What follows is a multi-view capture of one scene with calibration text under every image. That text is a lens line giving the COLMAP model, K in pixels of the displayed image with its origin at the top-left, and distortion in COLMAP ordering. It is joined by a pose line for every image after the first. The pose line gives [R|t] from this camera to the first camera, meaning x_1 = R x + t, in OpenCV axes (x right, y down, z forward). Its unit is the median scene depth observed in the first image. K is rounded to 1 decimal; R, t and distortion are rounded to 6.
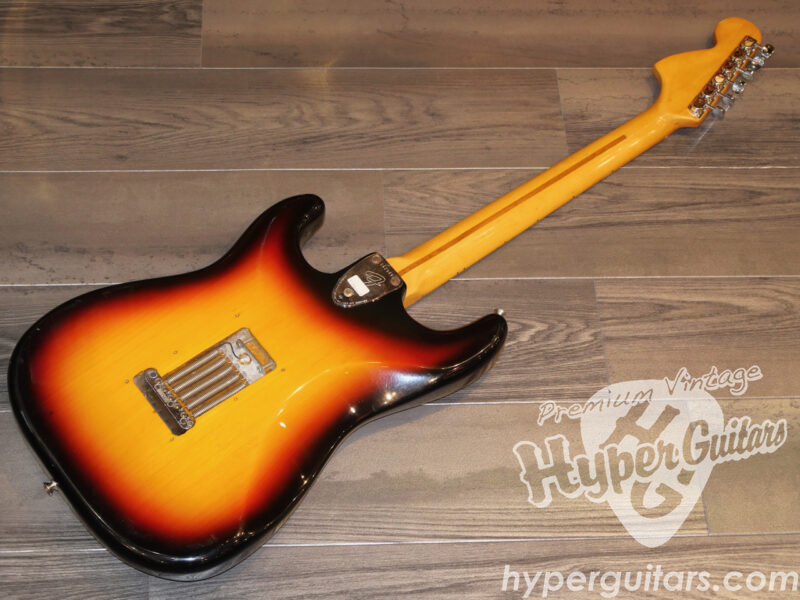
lens RADIAL K [[1487.9, 0, 400.3], [0, 1487.9, 304.5], [0, 0, 1]] dist [-0.016631, 0.000000]
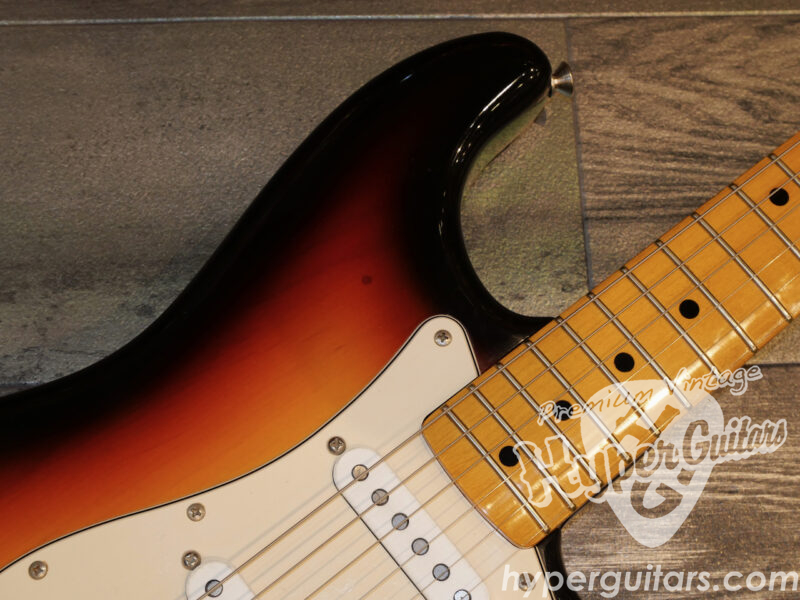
lens RADIAL K [[1487.9, 0, 398.7], [0, 1487.9, 297.8], [0, 0, 1]] dist [-0.016631, 0.000000]
pose [[0.999982, 0.006046, 0.000391, -0.055504], [-0.005964, 0.970939, 0.239251, -0.116174], [0.001067, -0.239249, 0.970958, 0.661150]]
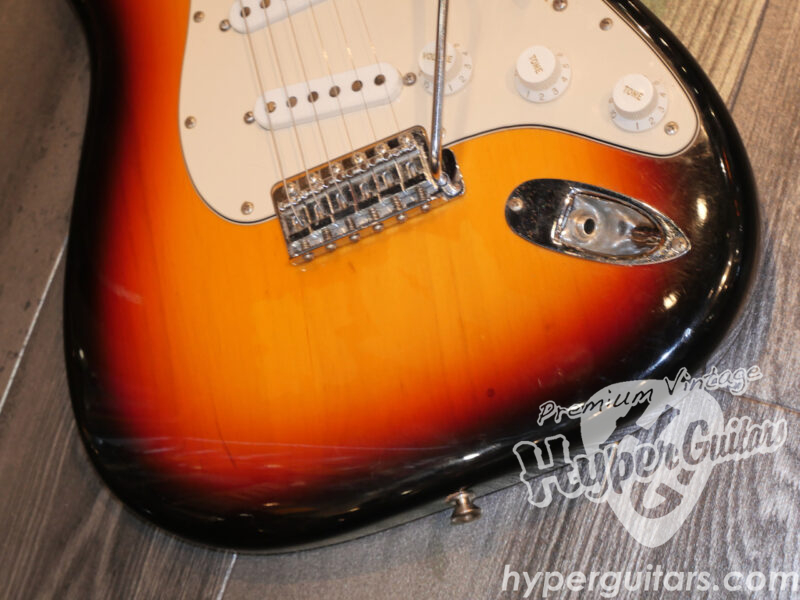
lens RADIAL K [[1487.9, 0, 405.6], [0, 1487.9, 299.1], [0, 0, 1]] dist [-0.016631, 0.000000]
pose [[0.362436, -0.928746, 0.077911, -0.186222], [0.916143, 0.370378, 0.153302, 0.019247], [-0.171235, 0.015815, 0.985103, 0.504275]]
